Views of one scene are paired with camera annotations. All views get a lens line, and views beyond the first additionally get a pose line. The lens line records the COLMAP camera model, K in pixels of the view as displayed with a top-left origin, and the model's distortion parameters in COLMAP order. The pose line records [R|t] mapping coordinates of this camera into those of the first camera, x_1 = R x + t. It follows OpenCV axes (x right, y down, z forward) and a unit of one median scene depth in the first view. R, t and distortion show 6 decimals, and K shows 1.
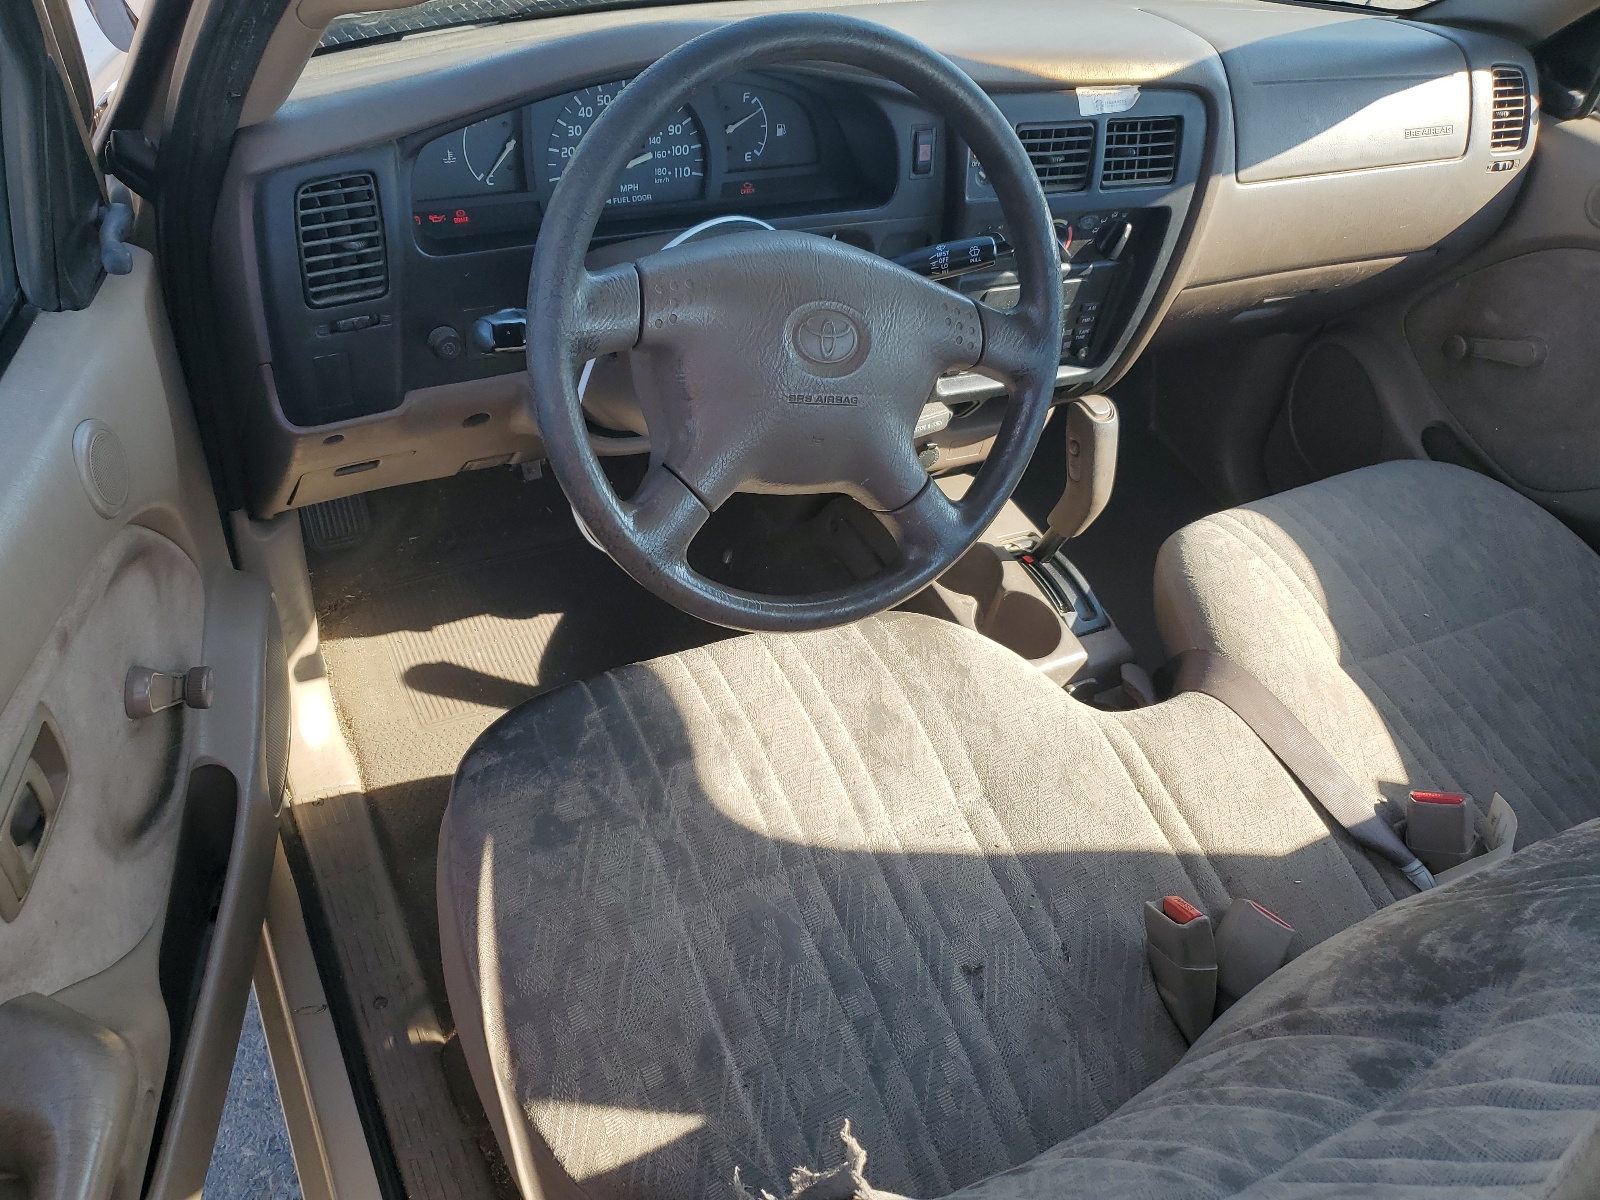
lens RADIAL K [[1264.0, 0, 800.0], [0, 1264.0, 600.0], [0, 0, 1]] dist [-0.005356, 0.001904]
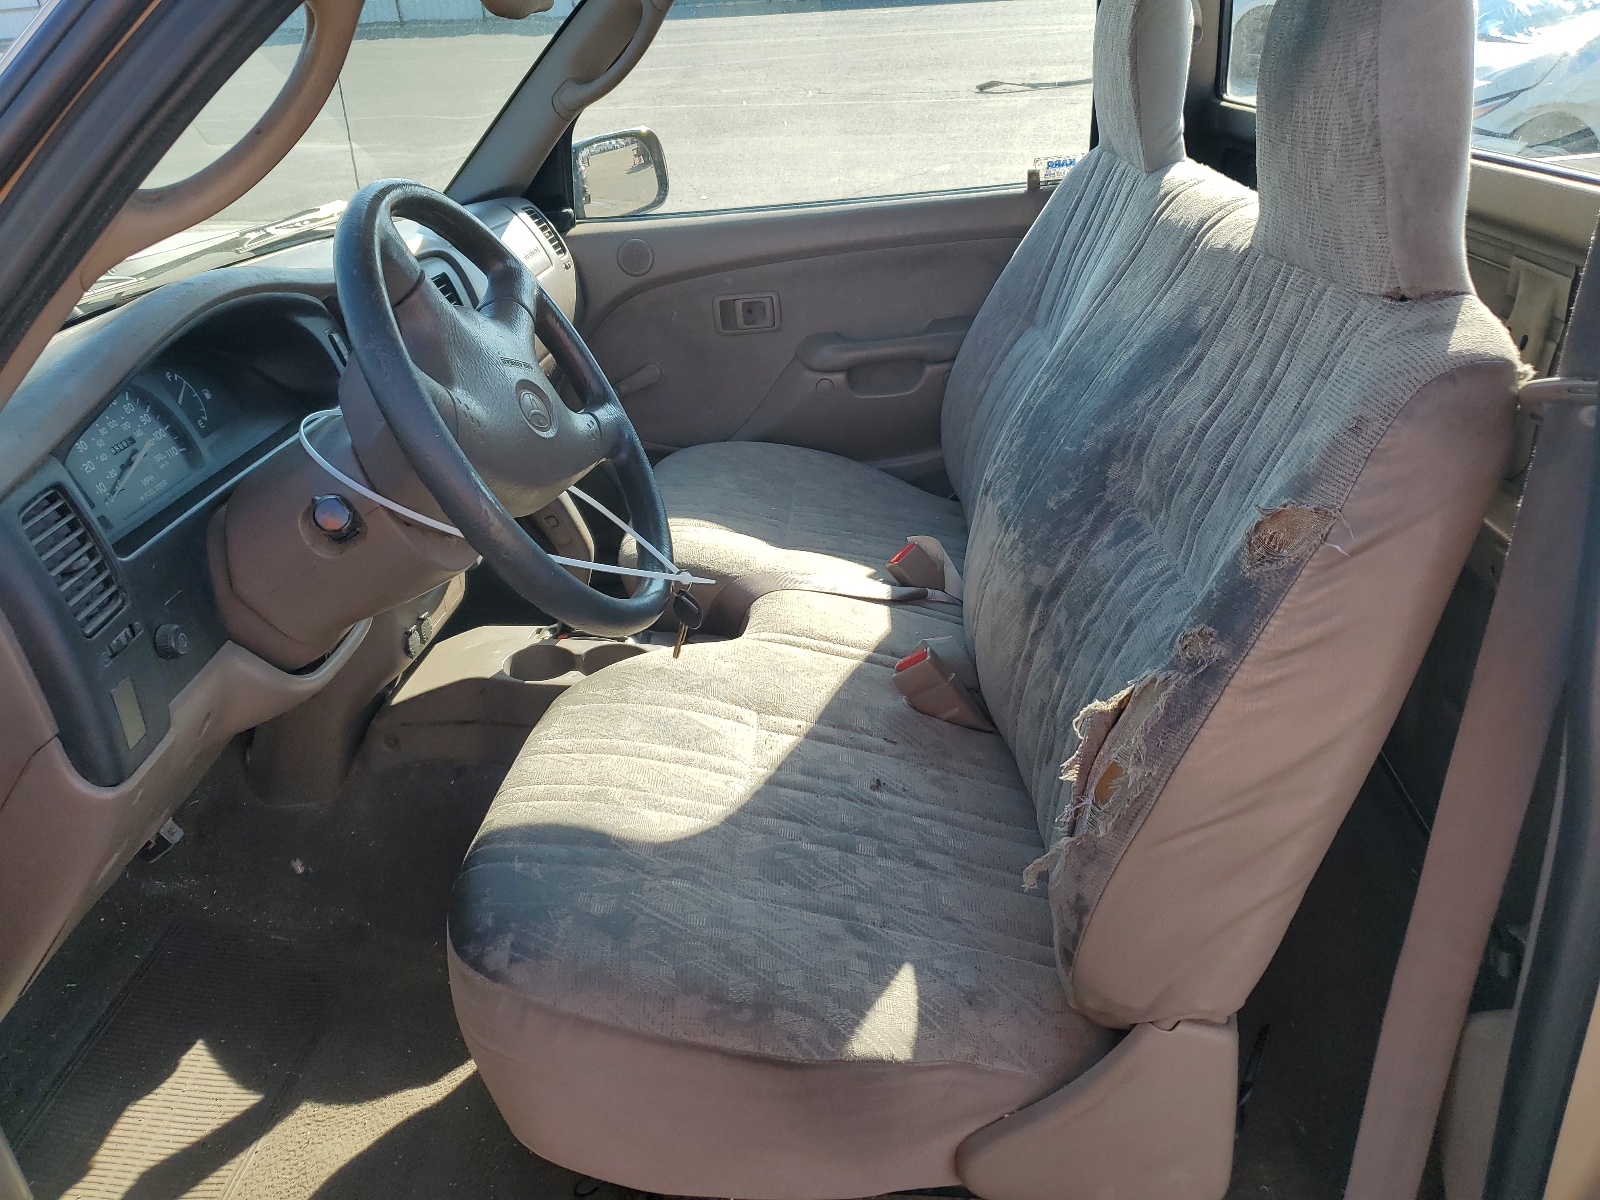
lens RADIAL K [[1264.0, 0, 800.0], [0, 1264.0, 600.0], [0, 0, 1]] dist [-0.005356, 0.001904]
pose [[0.469439, -0.494355, 0.731601, -0.684365], [0.682707, 0.728671, 0.054310, 0.035688], [-0.559945, 0.473974, 0.679566, 0.095099]]
